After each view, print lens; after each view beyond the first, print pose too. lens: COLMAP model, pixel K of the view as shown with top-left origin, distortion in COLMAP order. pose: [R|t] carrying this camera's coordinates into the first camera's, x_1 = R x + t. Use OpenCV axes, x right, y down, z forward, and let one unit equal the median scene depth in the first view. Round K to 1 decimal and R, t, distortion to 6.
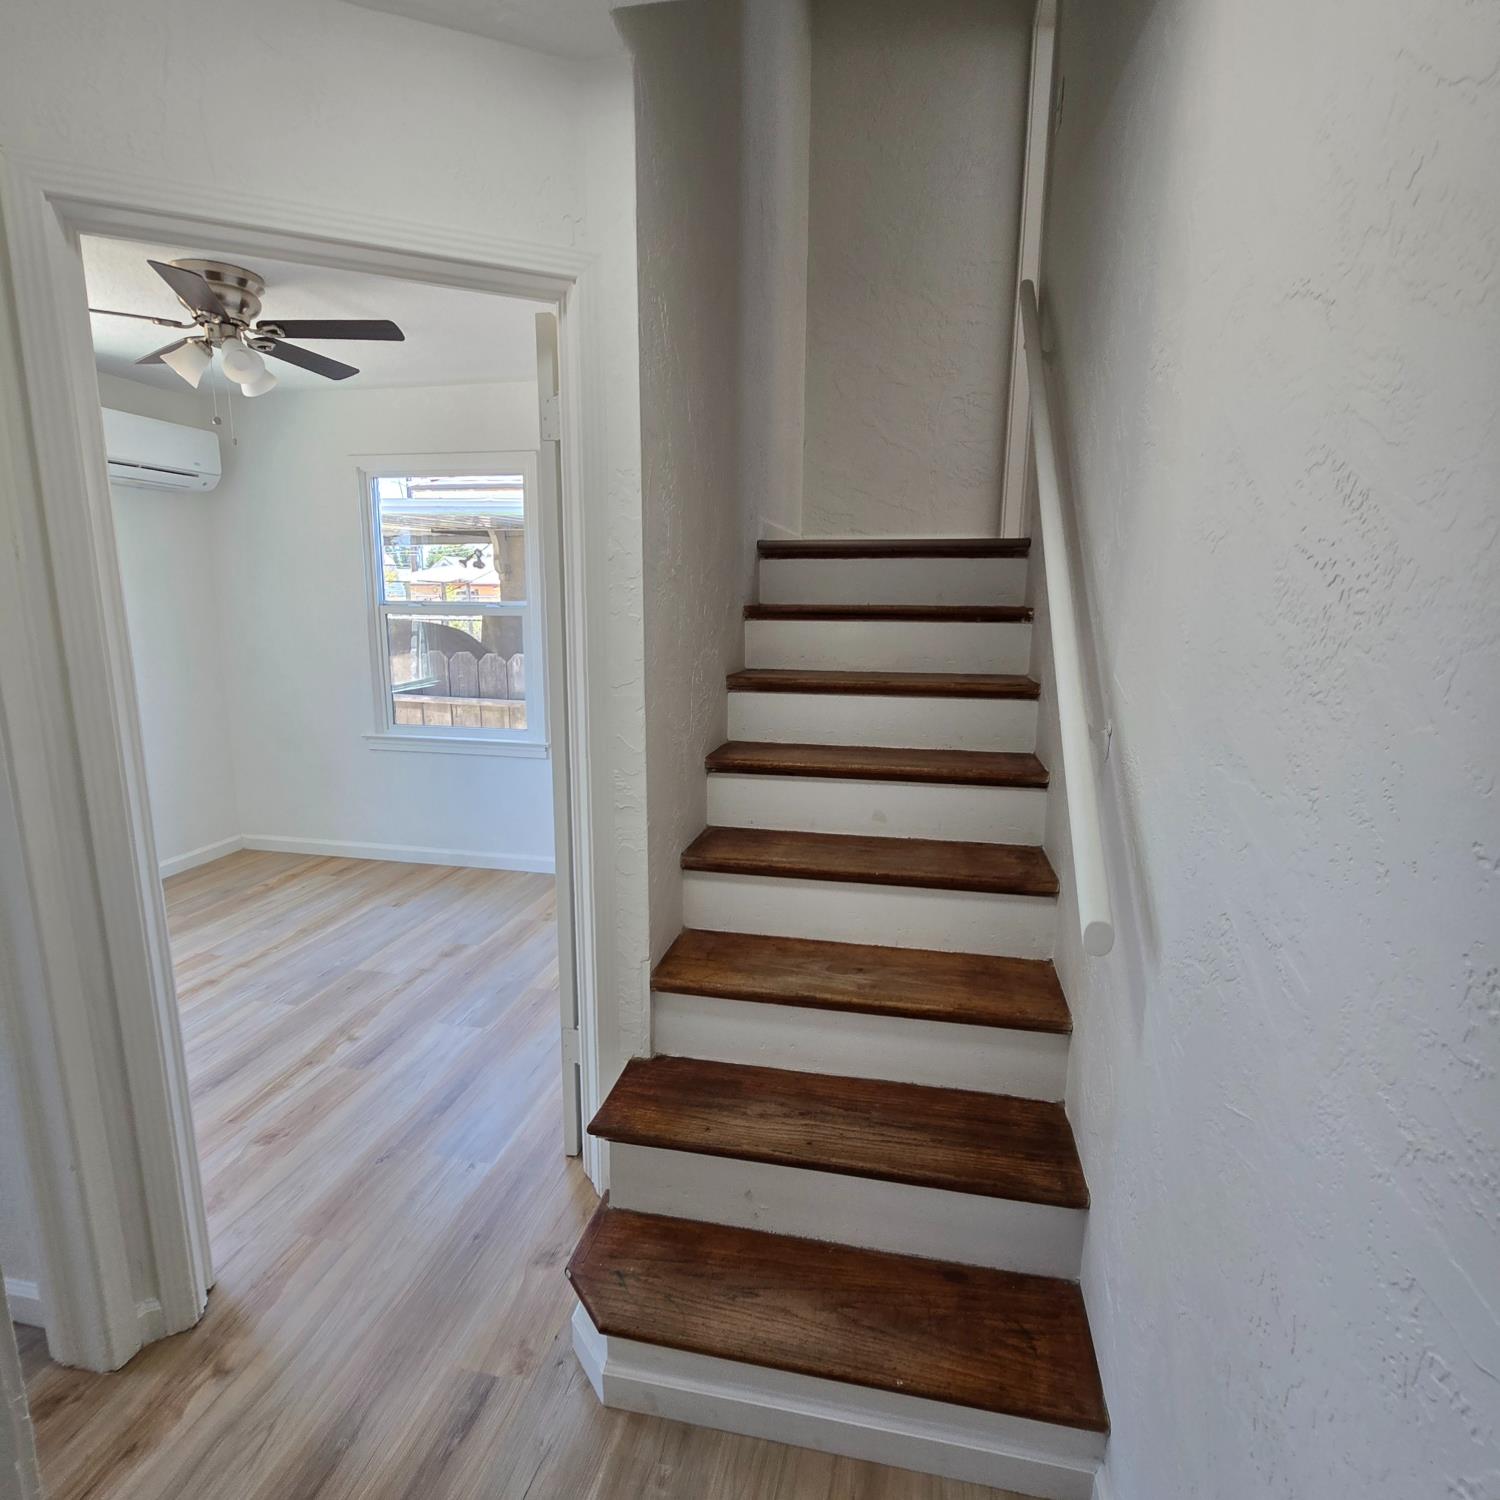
lens RADIAL K [[835.1, 0, 752.4], [0, 835.1, 749.0], [0, 0, 1]] dist [-0.000897, 0.000483]
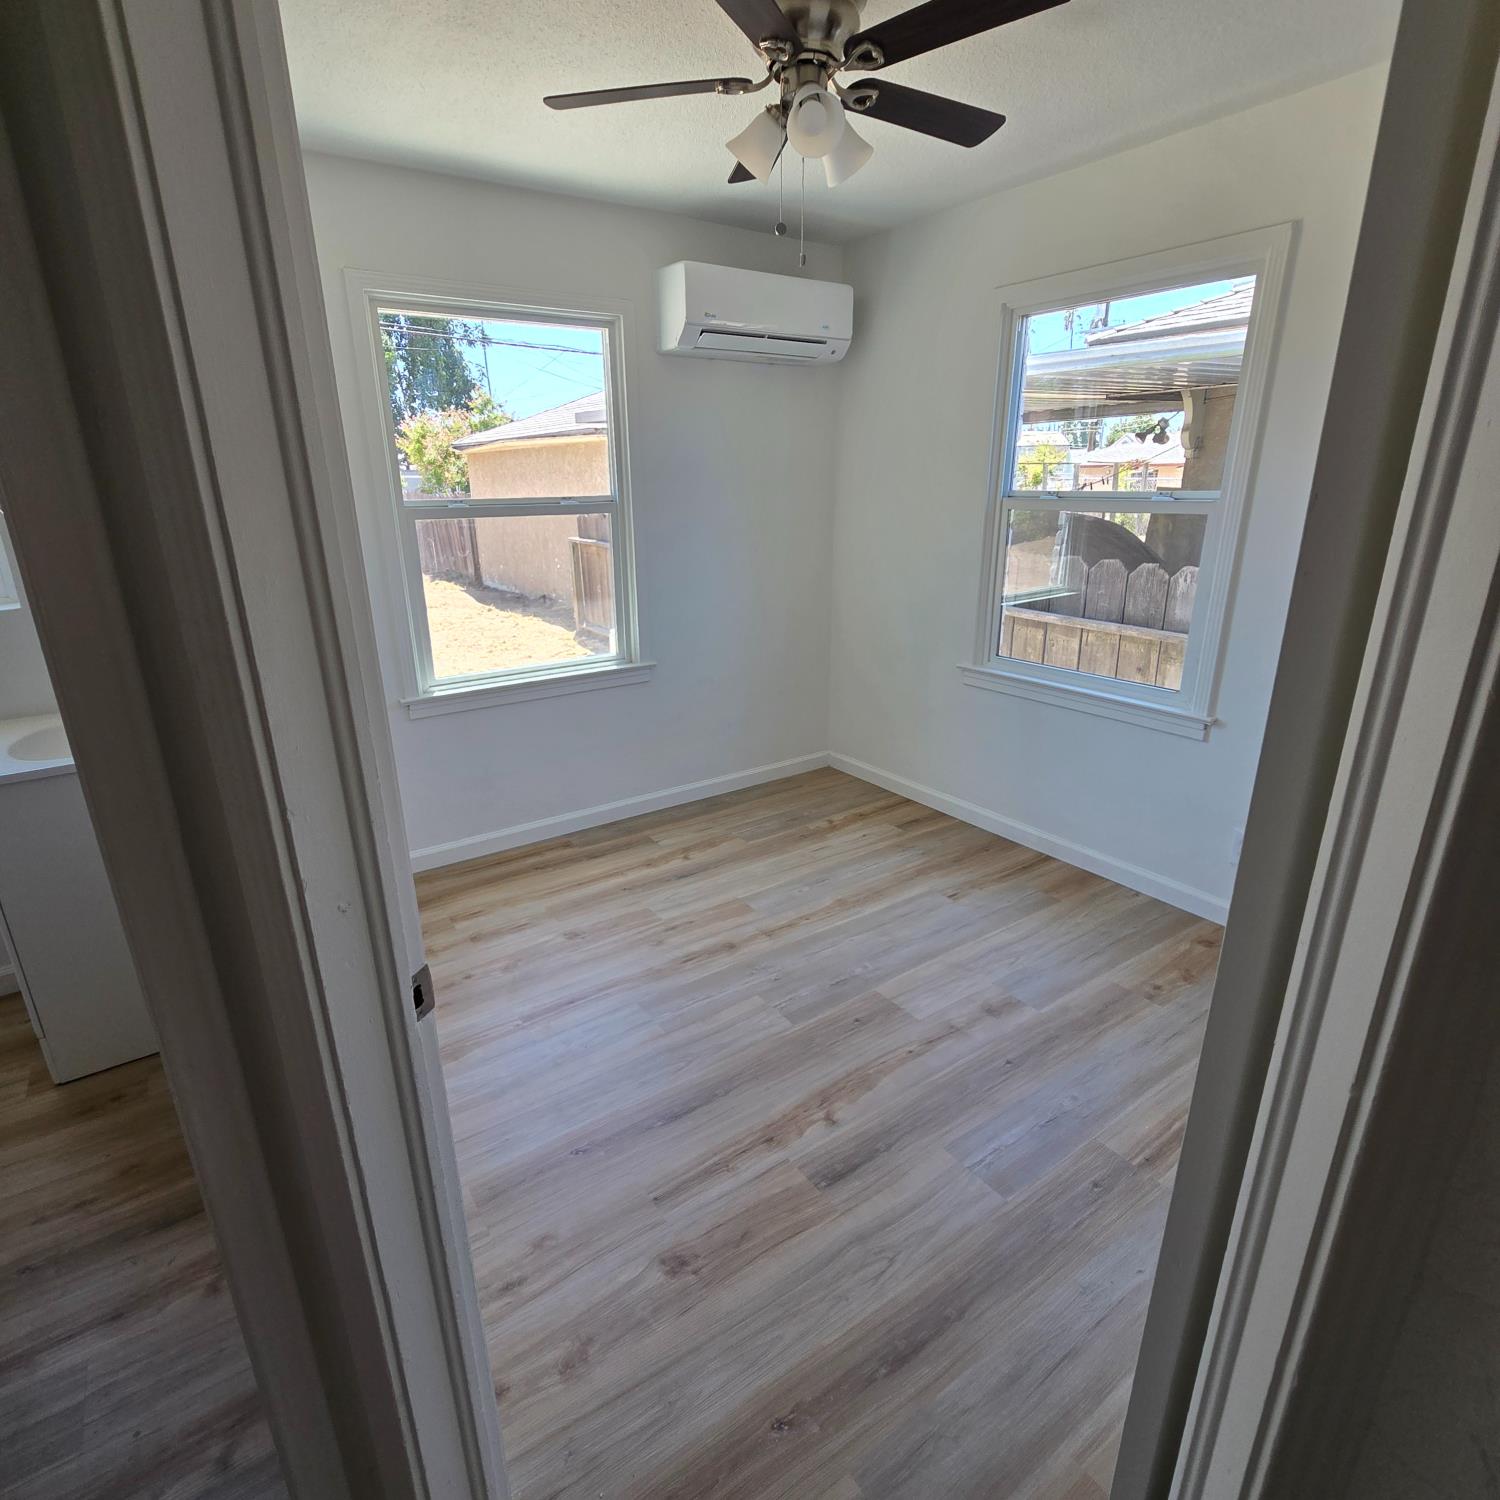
lens RADIAL K [[835.1, 0, 737.5], [0, 835.1, 754.3], [0, 0, 1]] dist [-0.000897, 0.000483]
pose [[0.724948, 0.200799, -0.658886, -0.080822], [-0.108309, 0.977897, 0.178851, -0.056897], [0.680235, -0.058294, 0.730672, 0.285092]]
